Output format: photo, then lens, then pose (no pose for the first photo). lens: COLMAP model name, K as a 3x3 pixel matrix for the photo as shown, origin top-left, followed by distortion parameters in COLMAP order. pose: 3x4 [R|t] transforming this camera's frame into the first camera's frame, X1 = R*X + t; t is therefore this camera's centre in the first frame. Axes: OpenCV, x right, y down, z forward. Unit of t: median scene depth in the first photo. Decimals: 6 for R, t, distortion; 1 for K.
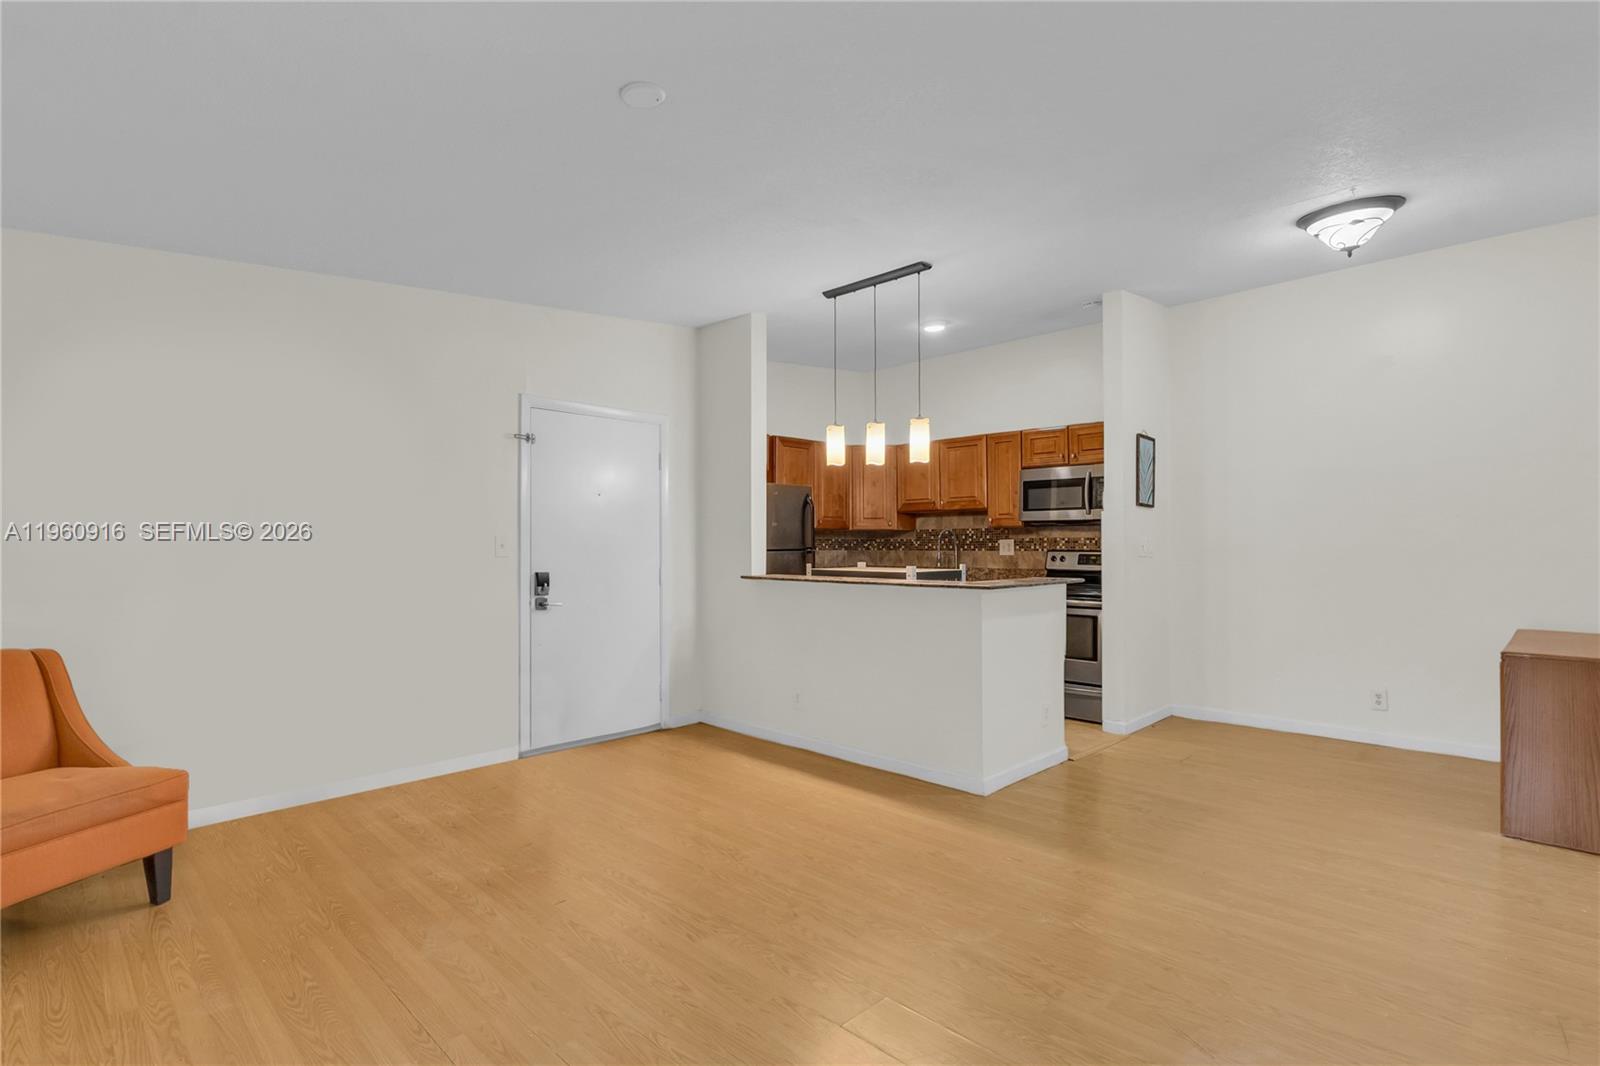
lens RADIAL K [[777.2, 0, 783.5], [0, 777.2, 538.4], [0, 0, 1]] dist [0.001635, 0.000184]
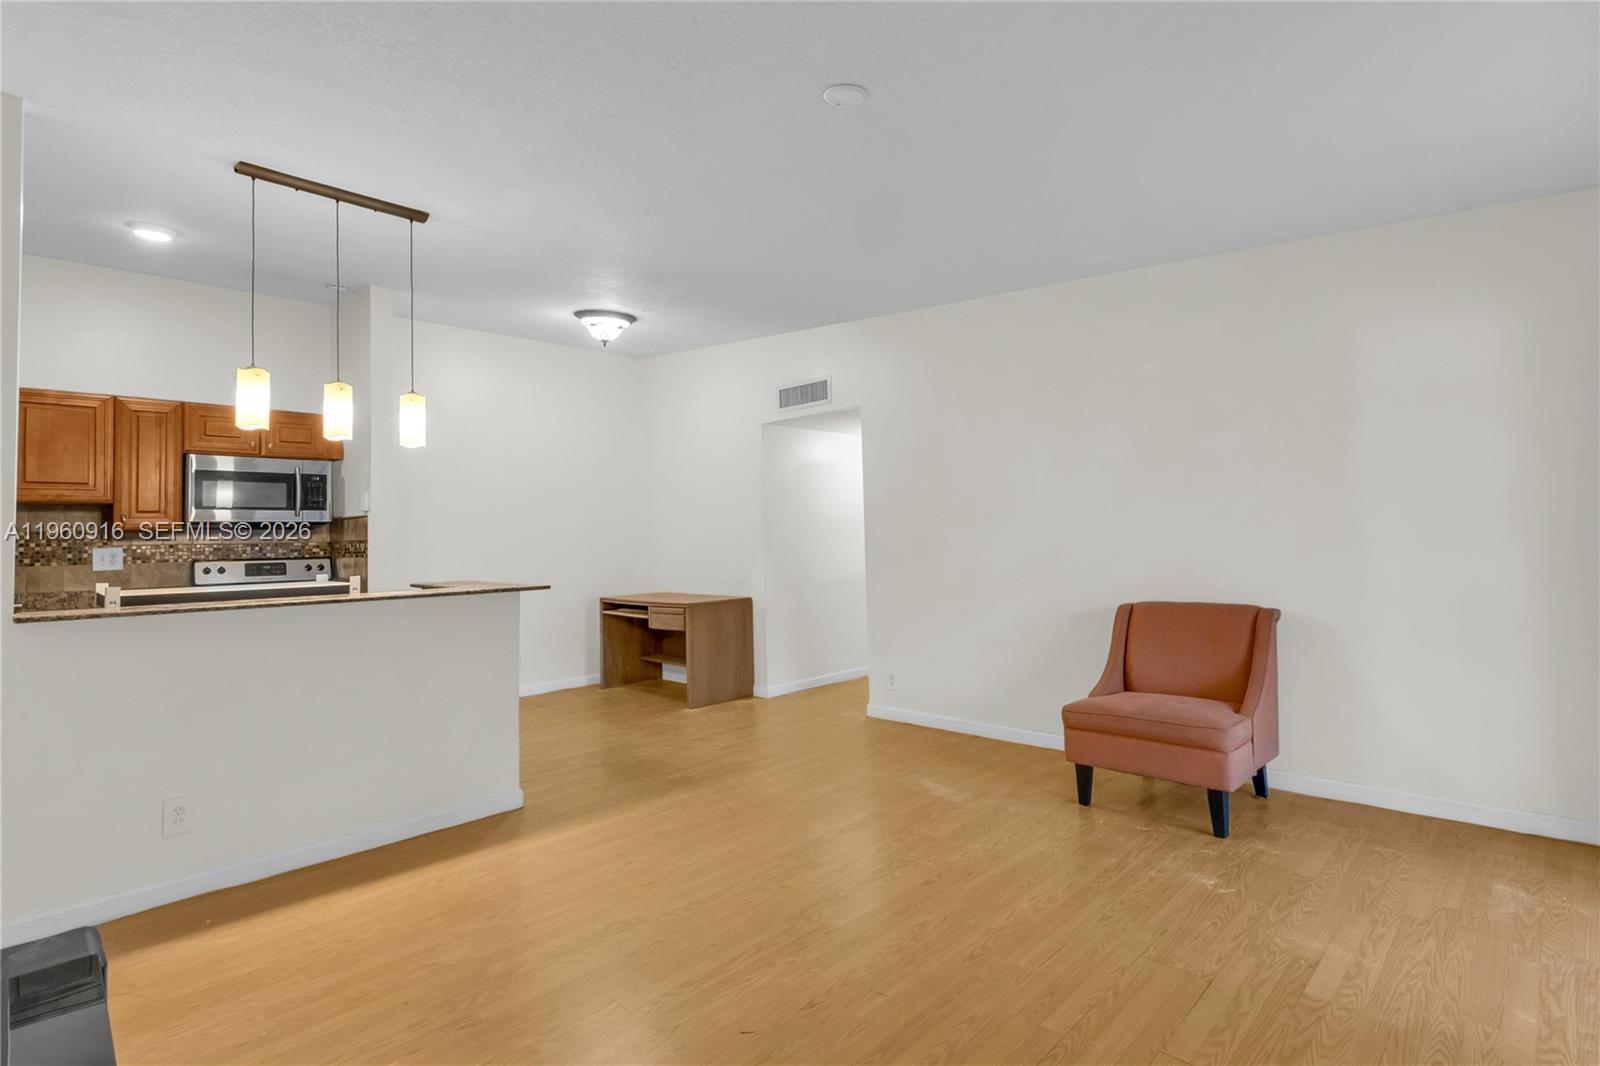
lens RADIAL K [[783.4, 0, 794.4], [0, 783.4, 519.1], [0, 0, 1]] dist [-0.000746, 0.000127]
pose [[-0.018163, 0.029342, 0.999404, -0.455116], [0.014937, 0.999466, -0.029072, 0.005570], [-0.999723, 0.014400, -0.018591, 0.424151]]
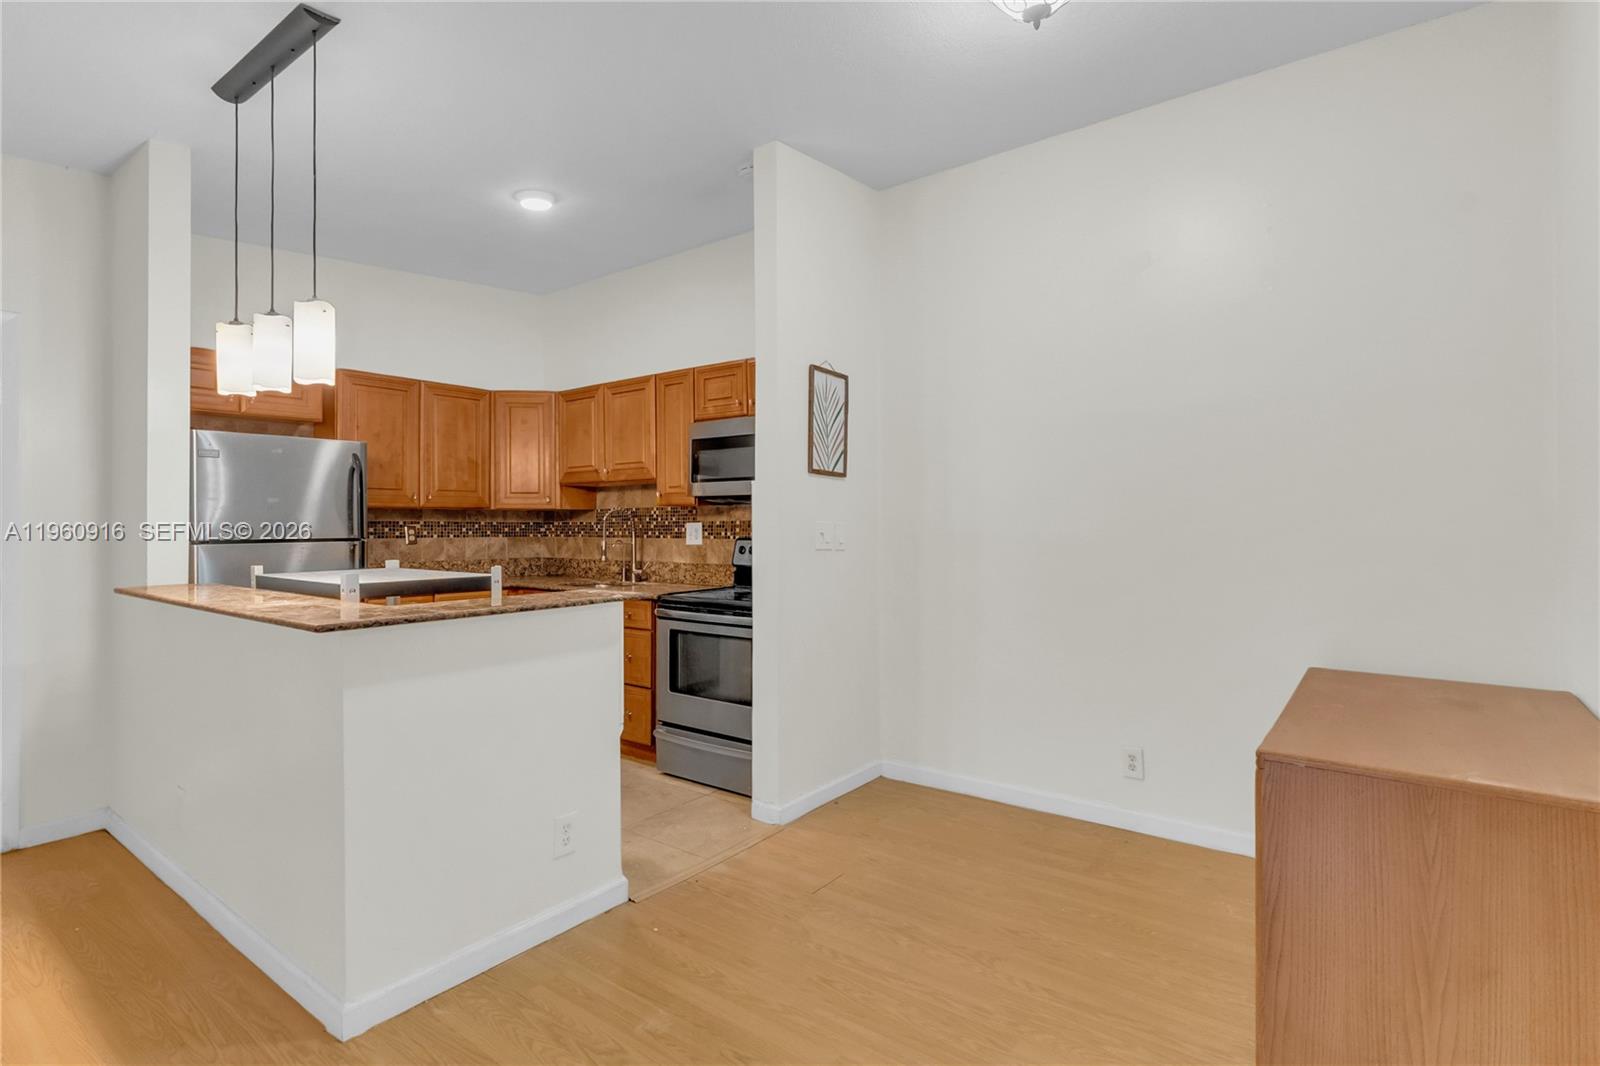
lens RADIAL K [[783.4, 0, 794.4], [0, 783.4, 519.1], [0, 0, 1]] dist [-0.000746, 0.000127]
pose [[0.990447, -0.000480, 0.137894, 0.298085], [0.000260, 0.999999, 0.001611, -0.003354], [-0.137895, -0.001560, 0.990446, 0.289086]]
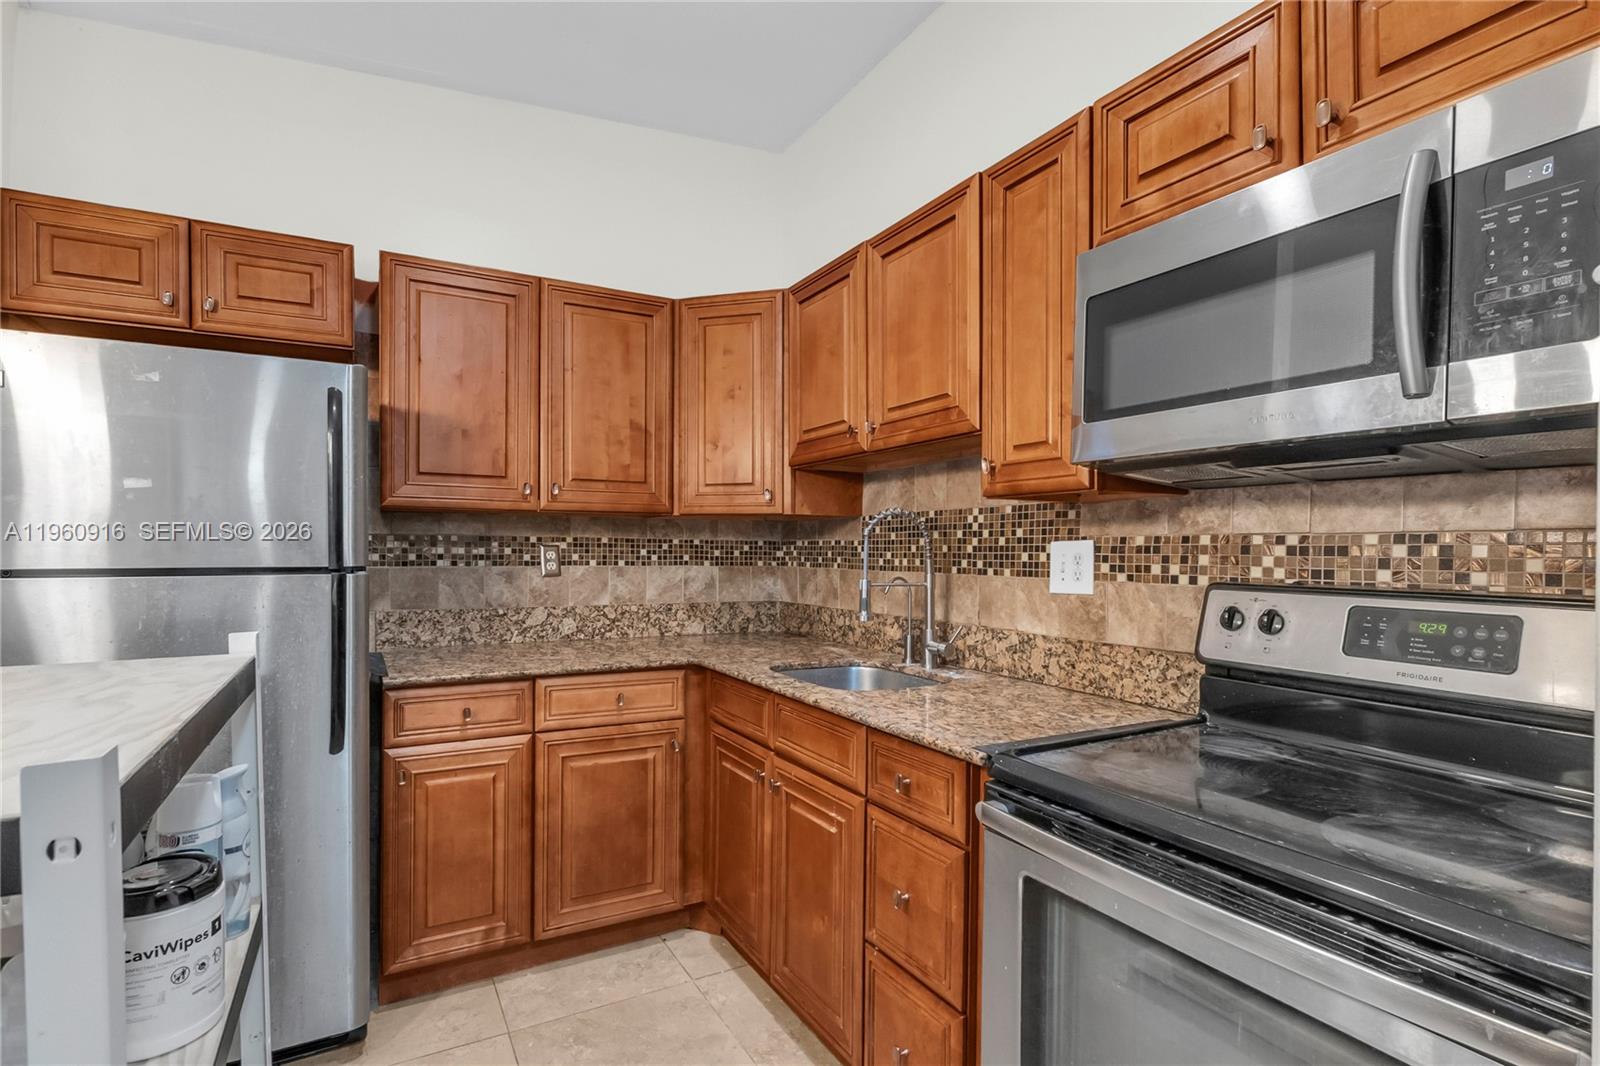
lens RADIAL K [[770.5, 0, 788.2], [0, 770.5, 552.0], [0, 0, 1]] dist [0.001627, 0.000062]
pose [[0.963353, 0.007862, -0.268123, 0.279525], [-0.004776, 0.999915, 0.012160, 0.002774], [0.268196, -0.010434, 0.963308, 0.733209]]
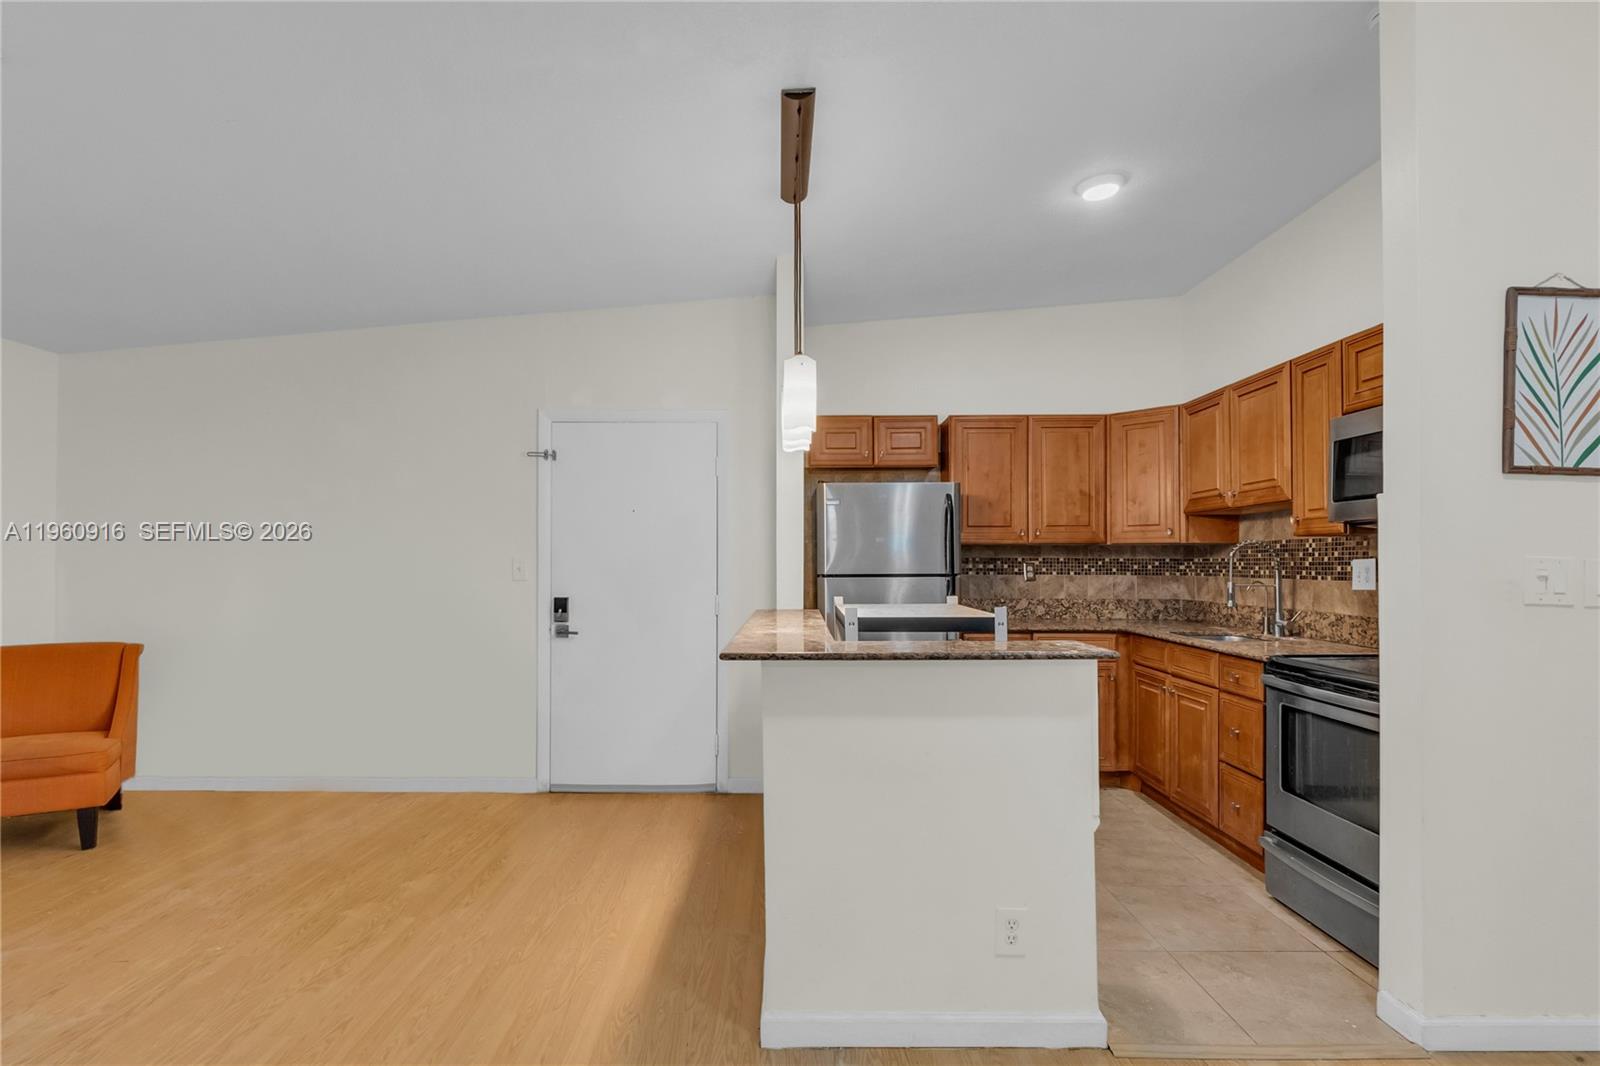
lens RADIAL K [[778.3, 0, 783.6], [0, 778.3, 558.5], [0, 0, 1]] dist [0.001955, 0.000146]
pose [[0.706596, -0.003035, -0.707611, 0.405070], [0.005934, 0.999981, 0.001637, -0.002125], [0.707593, -0.005356, 0.706600, 0.398304]]
